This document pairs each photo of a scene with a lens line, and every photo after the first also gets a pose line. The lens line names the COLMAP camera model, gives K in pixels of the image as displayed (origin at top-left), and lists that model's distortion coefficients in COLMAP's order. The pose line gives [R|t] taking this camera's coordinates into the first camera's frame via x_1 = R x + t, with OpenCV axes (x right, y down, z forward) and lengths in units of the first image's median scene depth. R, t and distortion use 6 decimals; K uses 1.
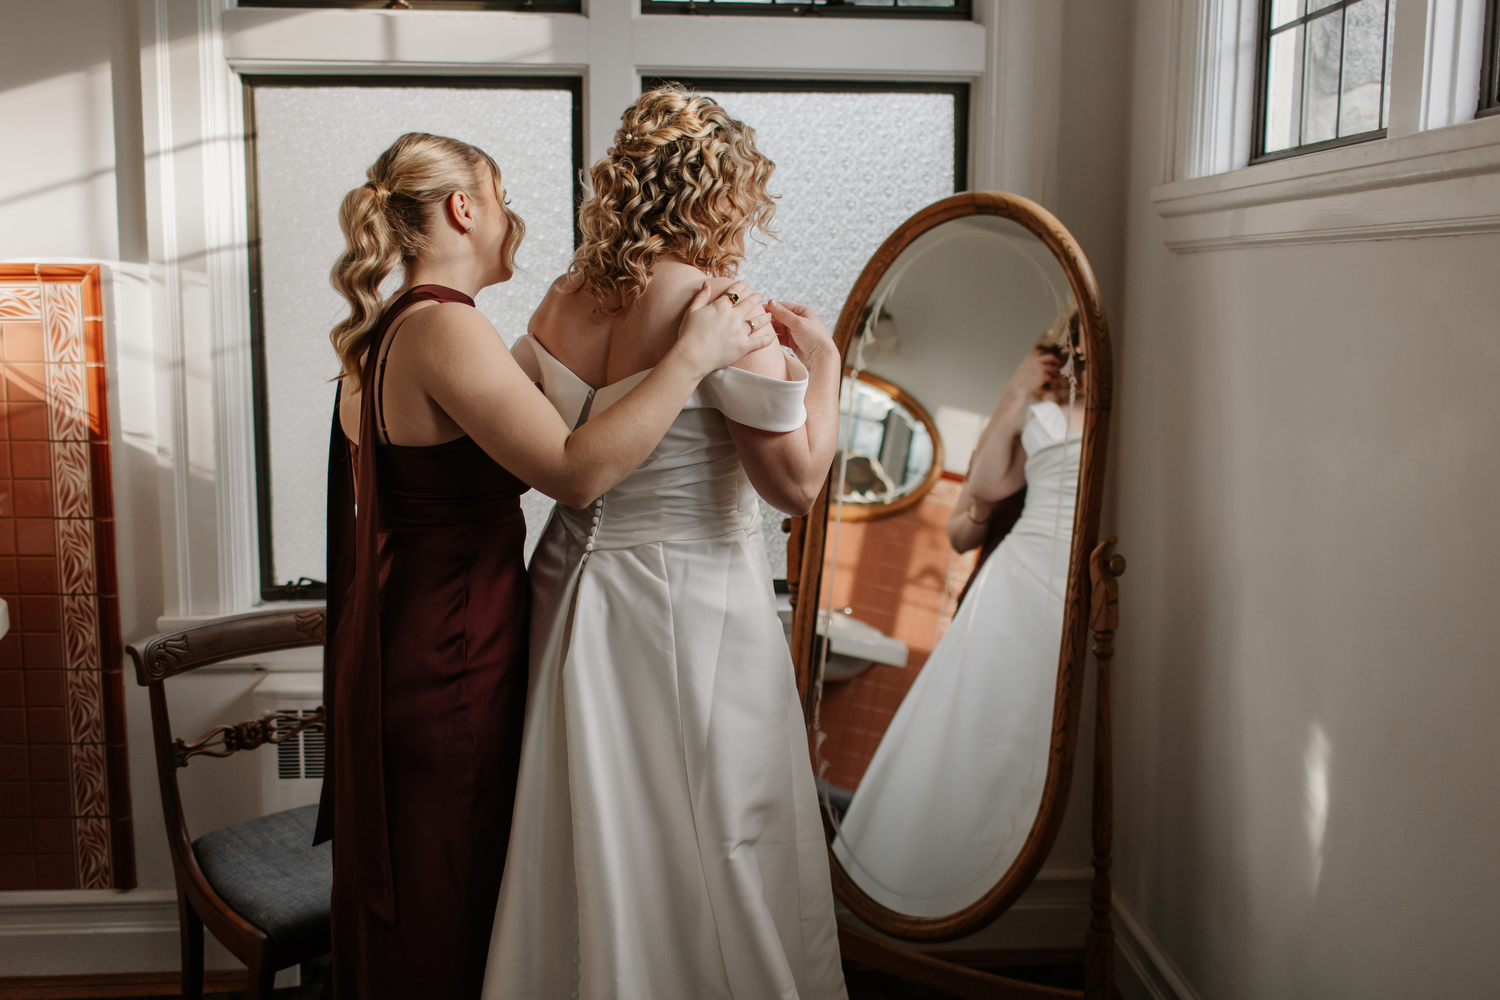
lens RADIAL K [[1503.6, 0, 746.6], [0, 1503.6, 496.0], [0, 0, 1]] dist [-0.000240, -0.001341]
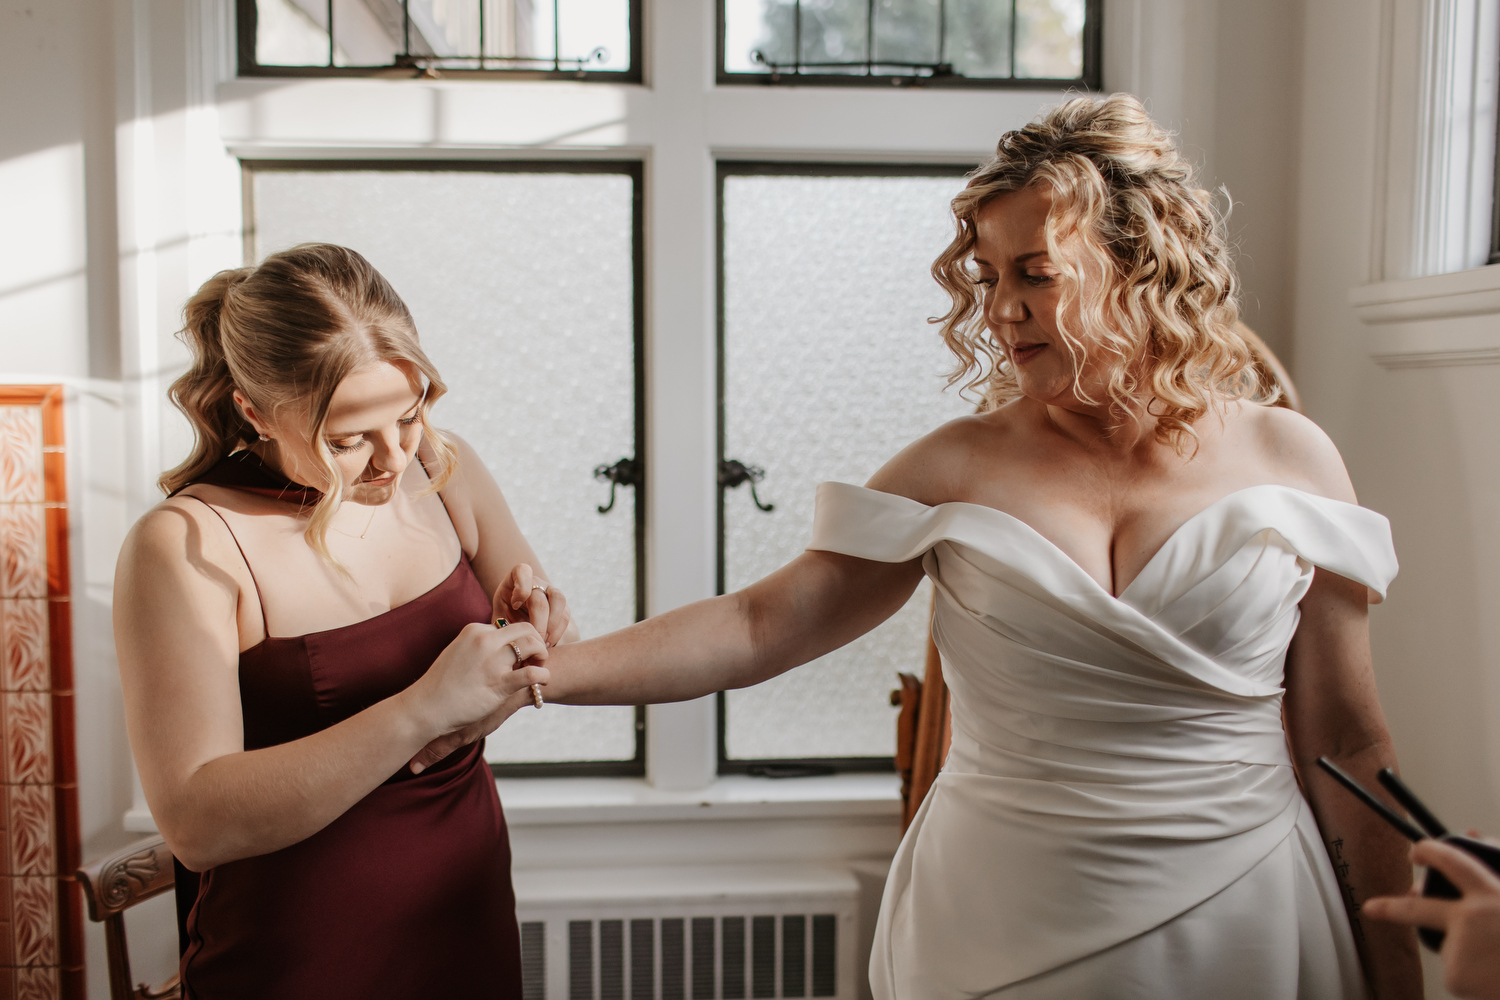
lens RADIAL K [[1443.8, 0, 748.8], [0, 1443.8, 502.6], [0, 0, 1]] dist [0.000352, 0.016513]
pose [[0.999986, -0.003975, 0.003432, -0.060095], [0.004157, 0.998477, -0.055022, -0.046989], [-0.003208, 0.055035, 0.998479, 0.224314]]
